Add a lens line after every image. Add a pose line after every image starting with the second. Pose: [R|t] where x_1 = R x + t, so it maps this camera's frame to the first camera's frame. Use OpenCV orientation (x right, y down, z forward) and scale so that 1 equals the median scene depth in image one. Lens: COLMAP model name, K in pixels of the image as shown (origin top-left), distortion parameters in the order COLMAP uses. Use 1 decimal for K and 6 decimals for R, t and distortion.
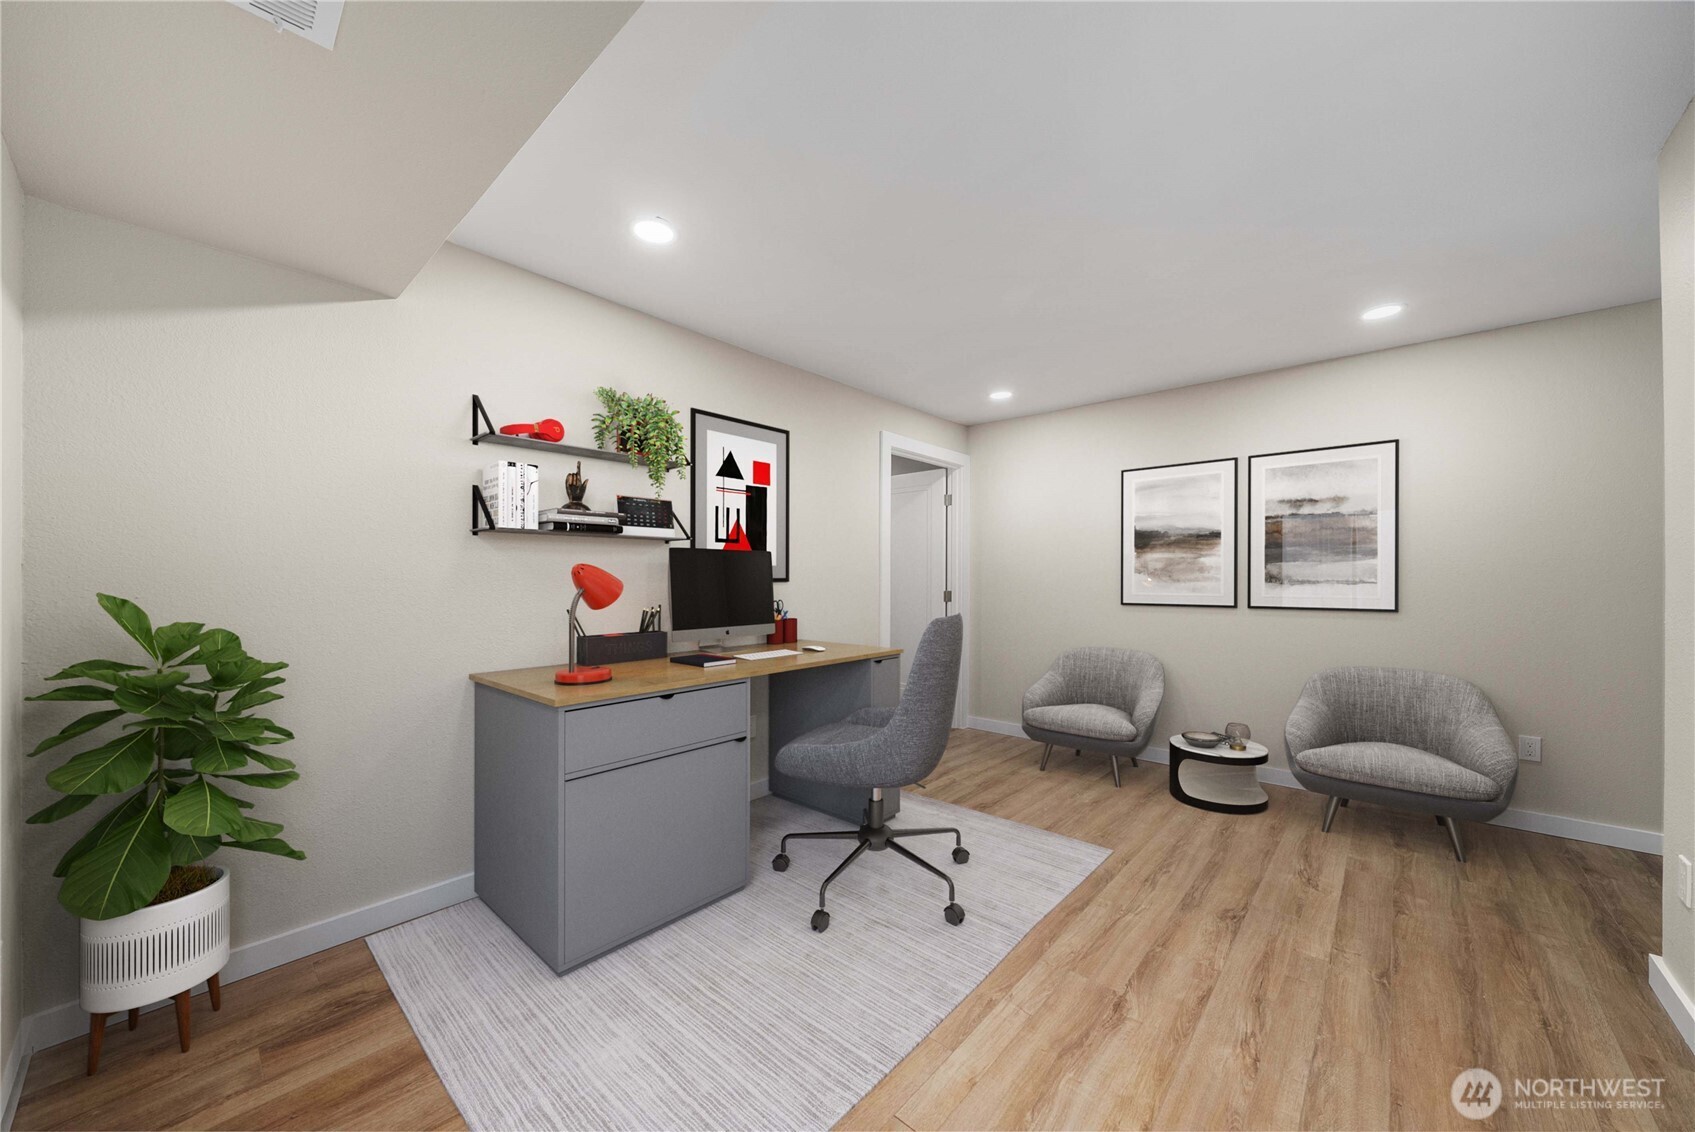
lens RADIAL K [[608.4, 0, 846.9], [0, 608.4, 571.4], [0, 0, 1]] dist [-0.000654, 0.000011]
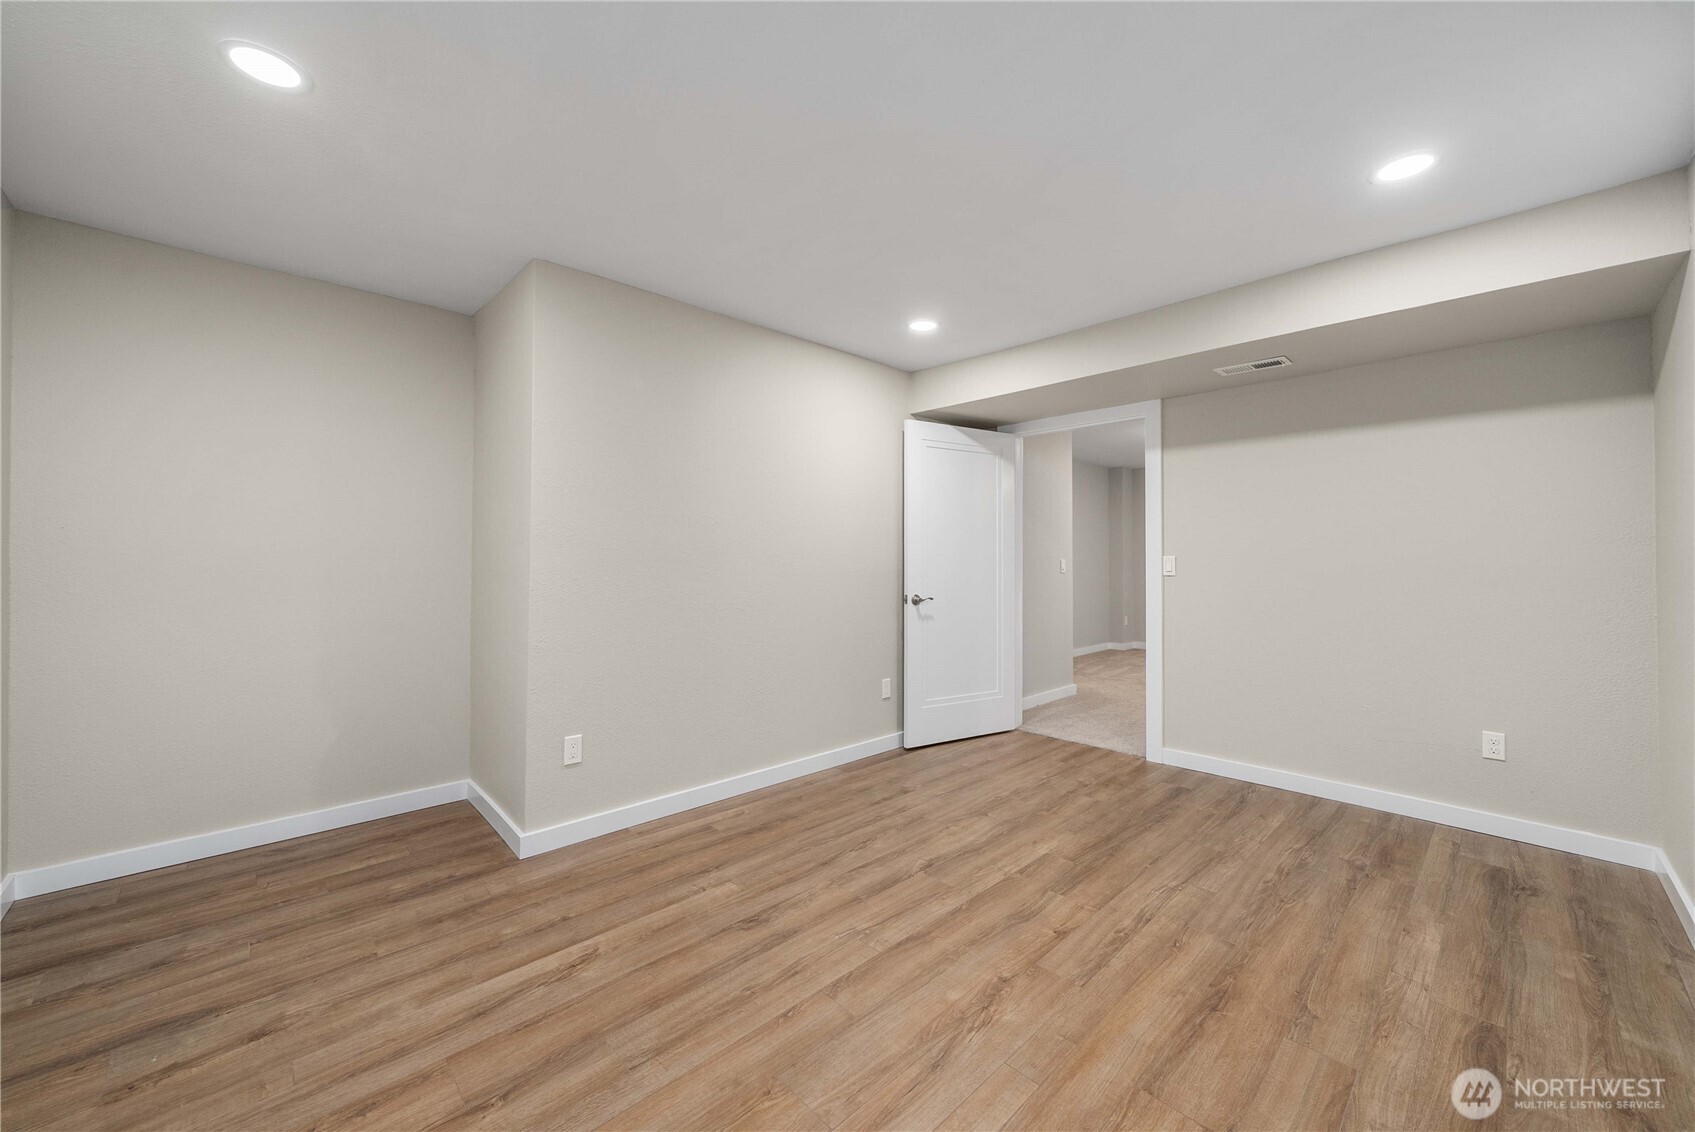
lens RADIAL K [[651.9, 0, 848.4], [0, 651.9, 562.2], [0, 0, 1]] dist [-0.007935, 0.000698]
pose [[-0.997847, -0.006150, 0.065301, 0.452506], [-0.006100, 0.999981, 0.000975, 0.017129], [-0.065306, 0.000575, -0.997865, 2.107466]]
